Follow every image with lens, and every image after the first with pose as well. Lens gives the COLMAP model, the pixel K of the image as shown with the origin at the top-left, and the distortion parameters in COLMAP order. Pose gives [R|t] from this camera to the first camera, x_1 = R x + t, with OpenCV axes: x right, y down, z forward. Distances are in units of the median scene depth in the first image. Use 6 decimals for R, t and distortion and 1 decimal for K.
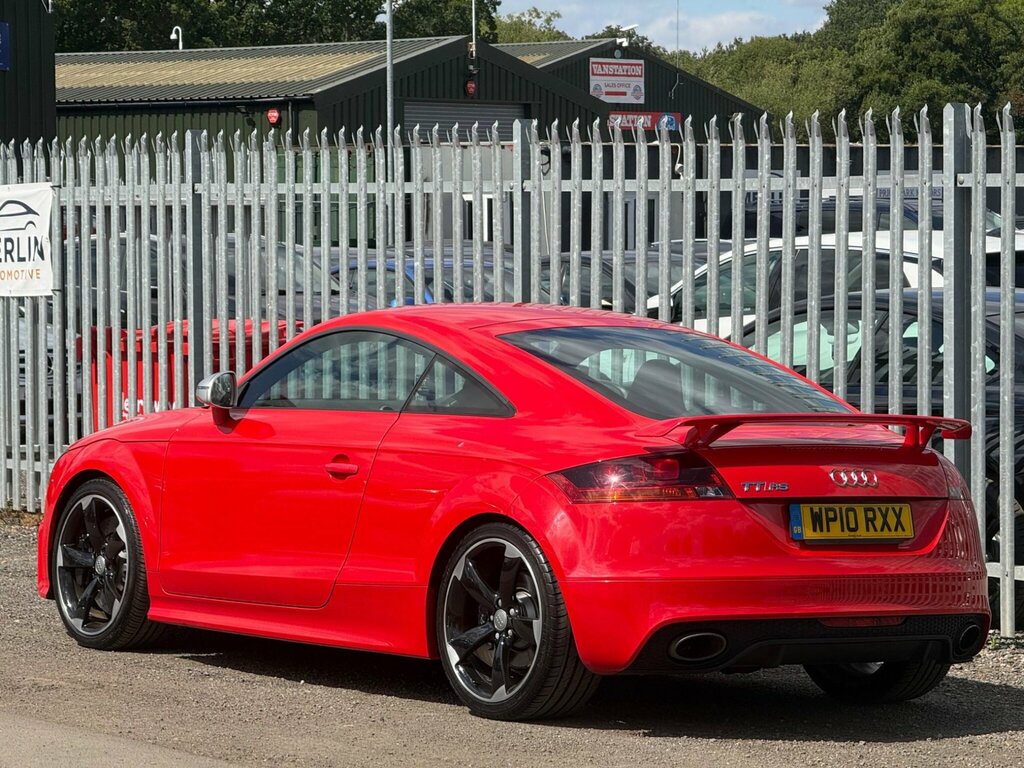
lens RADIAL K [[3861.7, 0, 516.9], [0, 3861.7, 375.2], [0, 0, 1]] dist [0.436217, 0.000000]
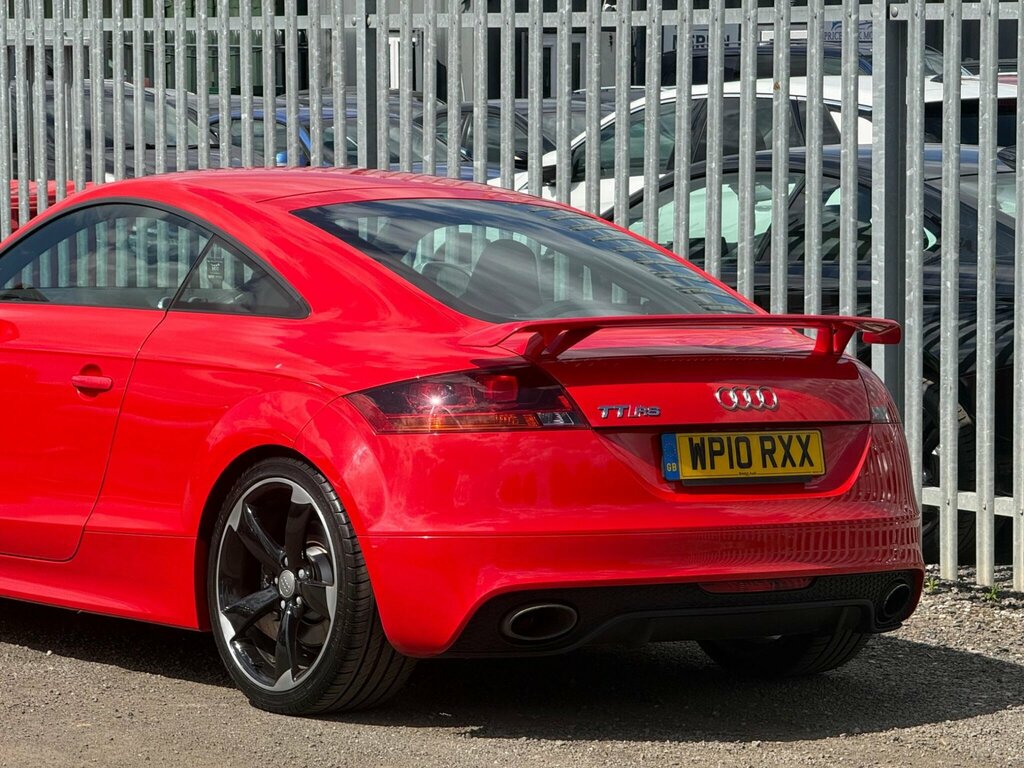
lens RADIAL K [[3988.7, 0, 486.5], [0, 3988.7, 380.4], [0, 0, 1]] dist [0.358016, 0.000000]
pose [[0.999971, -0.001576, 0.007424, 0.029033], [0.001292, 0.999272, 0.038136, -0.007093], [-0.007479, -0.038125, 0.999245, 0.206483]]
